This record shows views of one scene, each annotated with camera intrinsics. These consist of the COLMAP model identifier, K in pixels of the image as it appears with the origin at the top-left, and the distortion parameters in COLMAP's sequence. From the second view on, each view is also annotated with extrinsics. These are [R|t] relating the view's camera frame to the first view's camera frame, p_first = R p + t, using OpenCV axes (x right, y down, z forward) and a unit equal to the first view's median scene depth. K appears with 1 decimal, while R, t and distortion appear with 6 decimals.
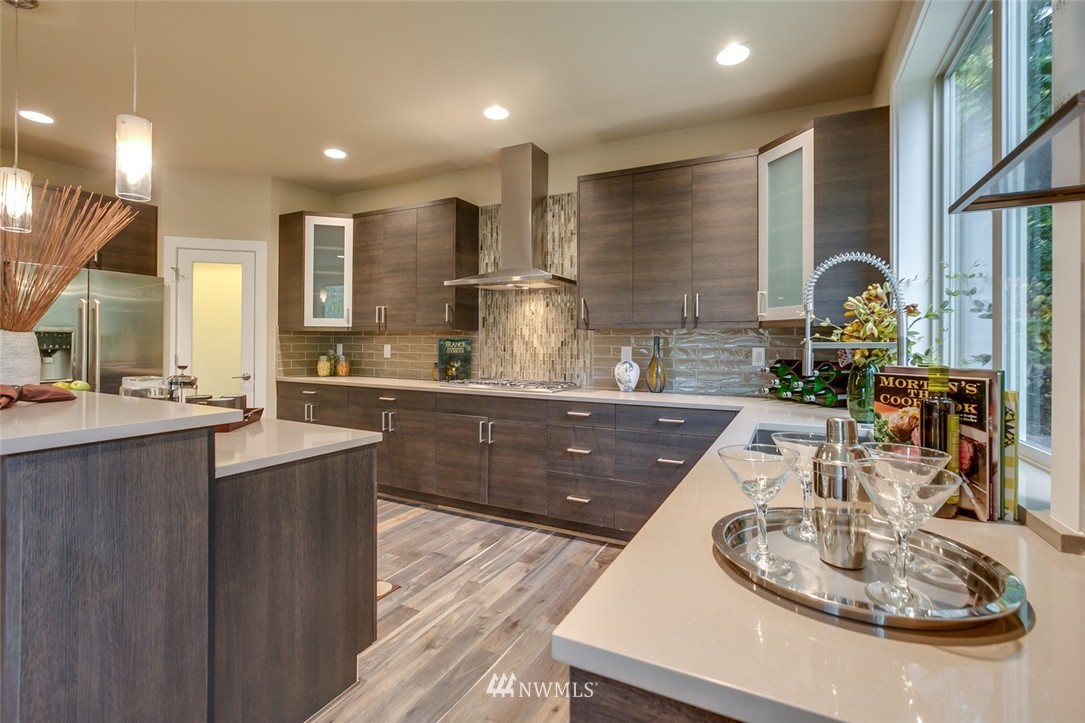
lens RADIAL K [[507.3, 0, 538.2], [0, 507.3, 343.3], [0, 0, 1]] dist [-0.020015, 0.001005]
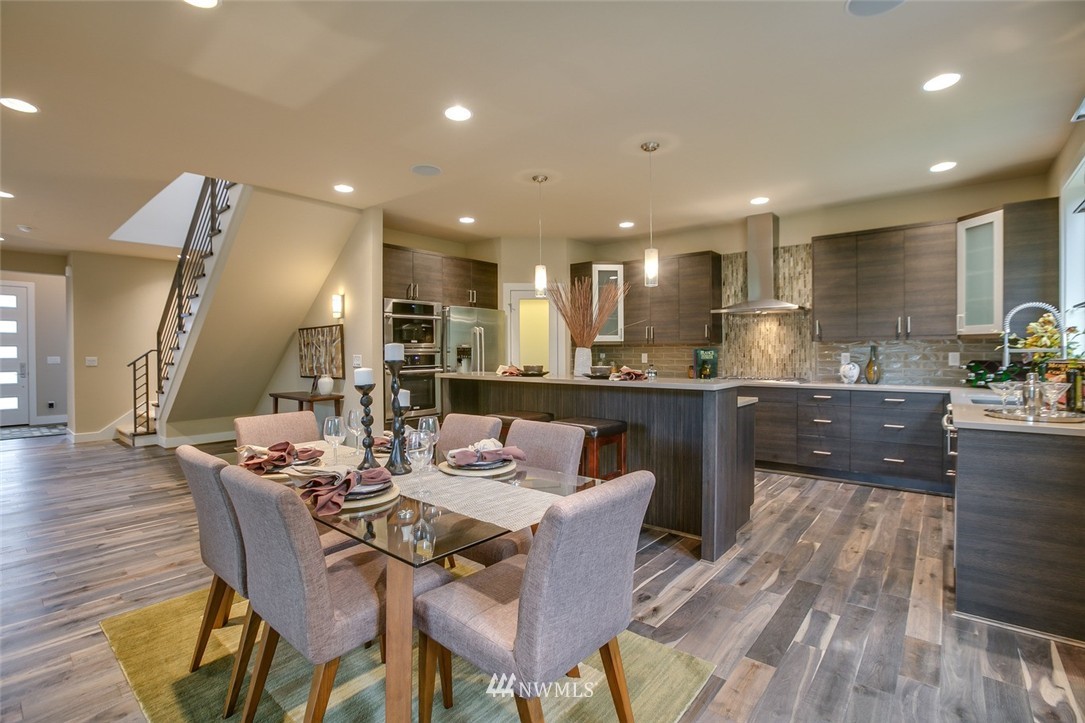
lens RADIAL K [[513.4, 0, 553.1], [0, 513.4, 356.8], [0, 0, 1]] dist [0.002898, 0.000240]
pose [[0.982967, -0.008430, -0.183586, -0.415879], [0.010088, 0.999916, 0.008101, -0.002987], [0.183502, -0.009815, 0.982970, -0.645581]]
